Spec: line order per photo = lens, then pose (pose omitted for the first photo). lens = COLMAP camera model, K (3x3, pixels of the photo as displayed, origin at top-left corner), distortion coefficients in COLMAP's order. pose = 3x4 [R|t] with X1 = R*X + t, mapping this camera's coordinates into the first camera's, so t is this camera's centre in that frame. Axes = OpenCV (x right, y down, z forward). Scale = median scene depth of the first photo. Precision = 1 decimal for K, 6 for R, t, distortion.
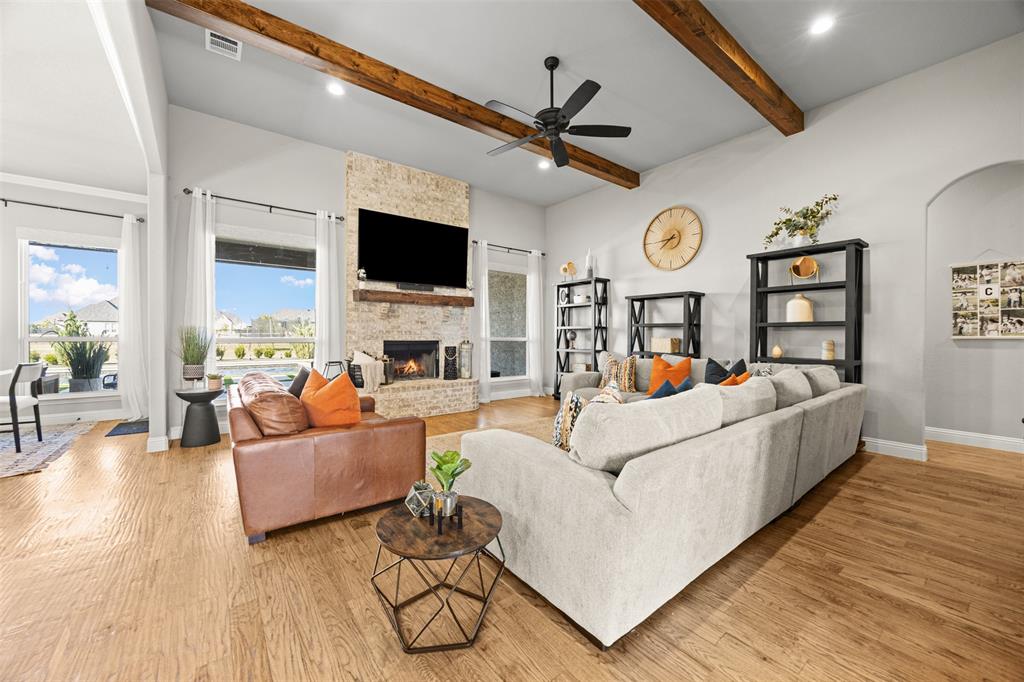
lens RADIAL K [[389.3, 0, 509.8], [0, 389.3, 336.6], [0, 0, 1]] dist [0.001165, -0.001067]
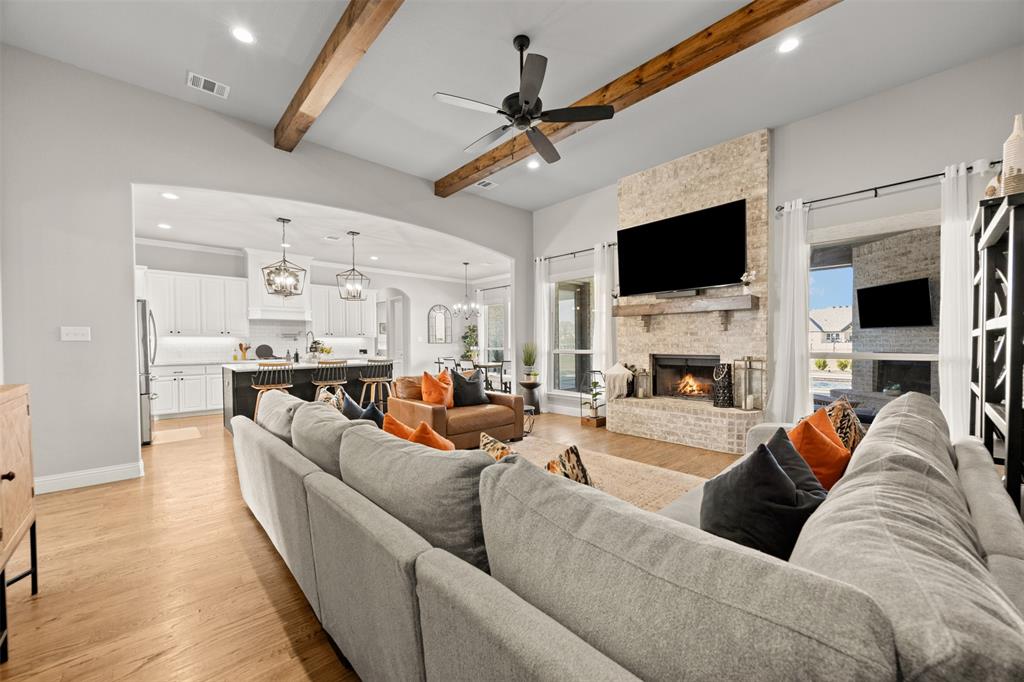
lens RADIAL K [[389.3, 0, 508.6], [0, 389.3, 350.3], [0, 0, 1]] dist [0.001165, -0.001067]
pose [[0.090651, 0.013210, -0.995795, 0.633036], [-0.000026, 0.999912, 0.013262, -0.012179], [0.995883, -0.001176, 0.090644, 0.570564]]
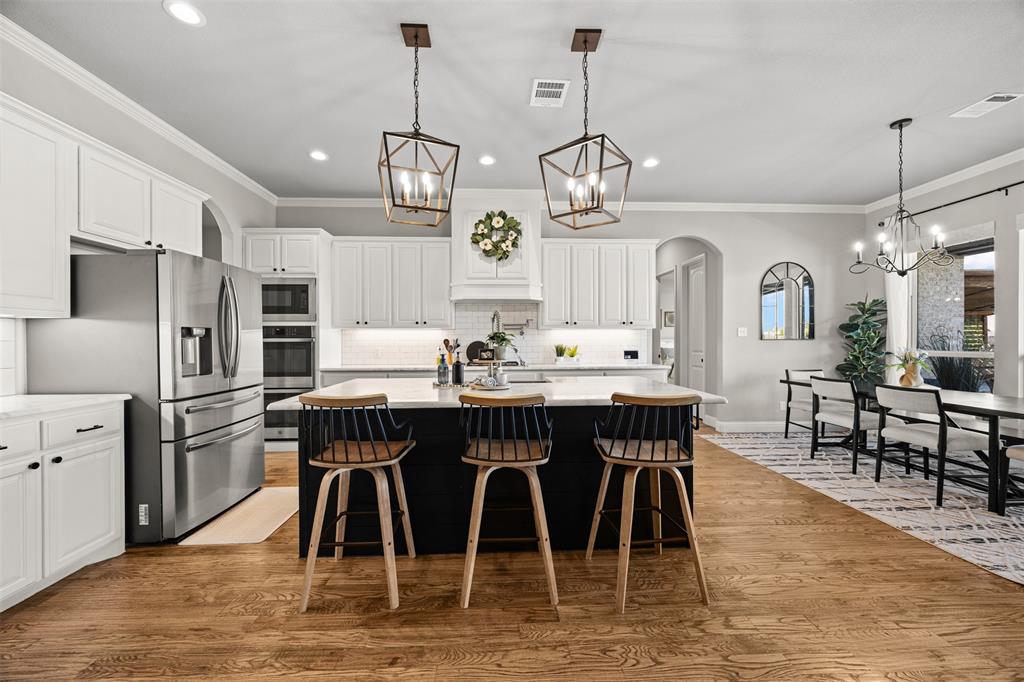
lens RADIAL K [[389.3, 0, 513.0], [0, 389.3, 342.4], [0, 0, 1]] dist [0.001165, -0.001067]
pose [[-0.567806, 0.000384, -0.823162, -0.169537], [-0.006690, 0.999965, 0.005081, -0.016105], [0.823135, 0.008392, -0.567783, 0.395395]]
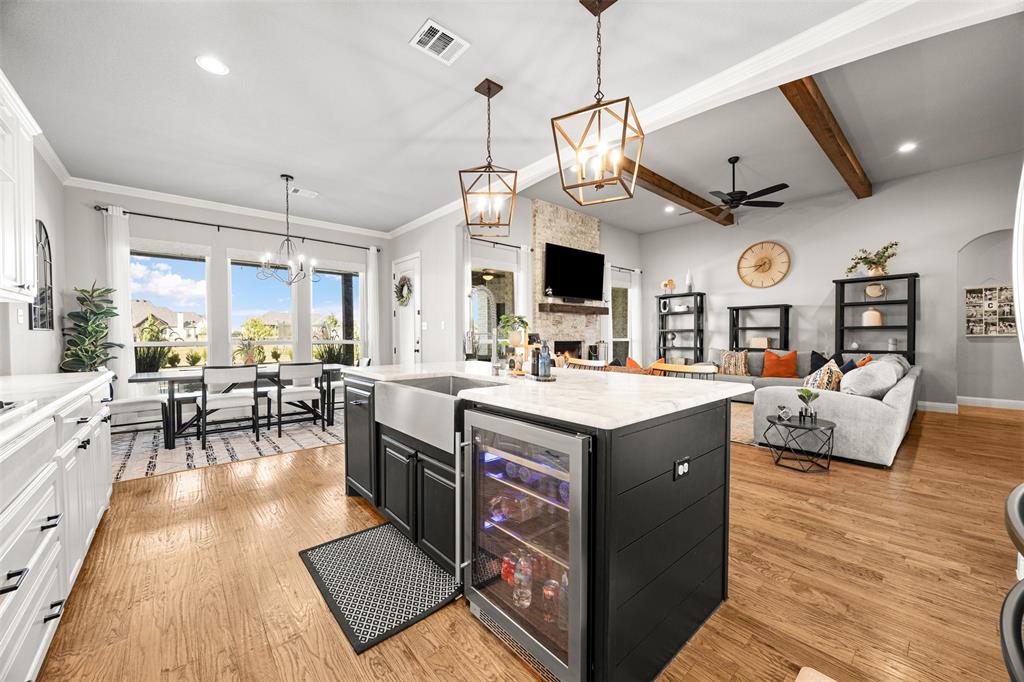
lens RADIAL K [[389.3, 0, 507.0], [0, 389.3, 341.2], [0, 0, 1]] dist [0.001165, -0.001067]
pose [[0.998360, -0.008205, 0.056657, -0.571554], [0.007765, 0.999938, 0.007986, -0.001424], [-0.056719, -0.007533, 0.998362, -0.319601]]
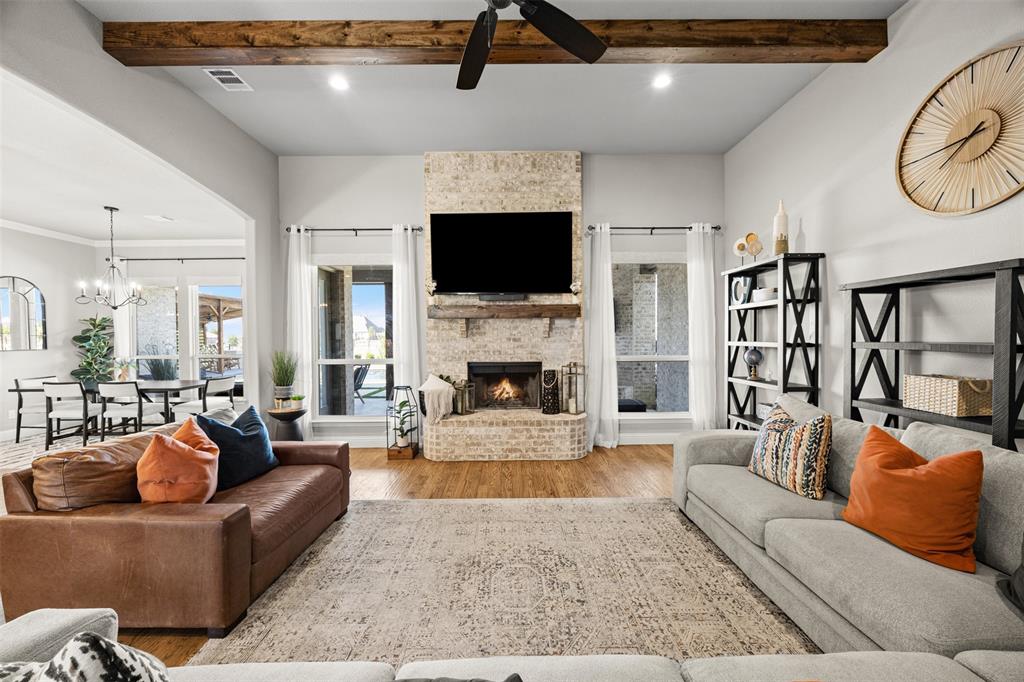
lens RADIAL K [[389.3, 0, 510.6], [0, 389.3, 341.8], [0, 0, 1]] dist [0.001165, -0.001067]
pose [[0.796105, -0.002477, -0.605153, 0.278010], [0.008948, 0.999930, 0.007679, -0.041610], [0.605092, -0.011528, 0.796072, 0.381375]]
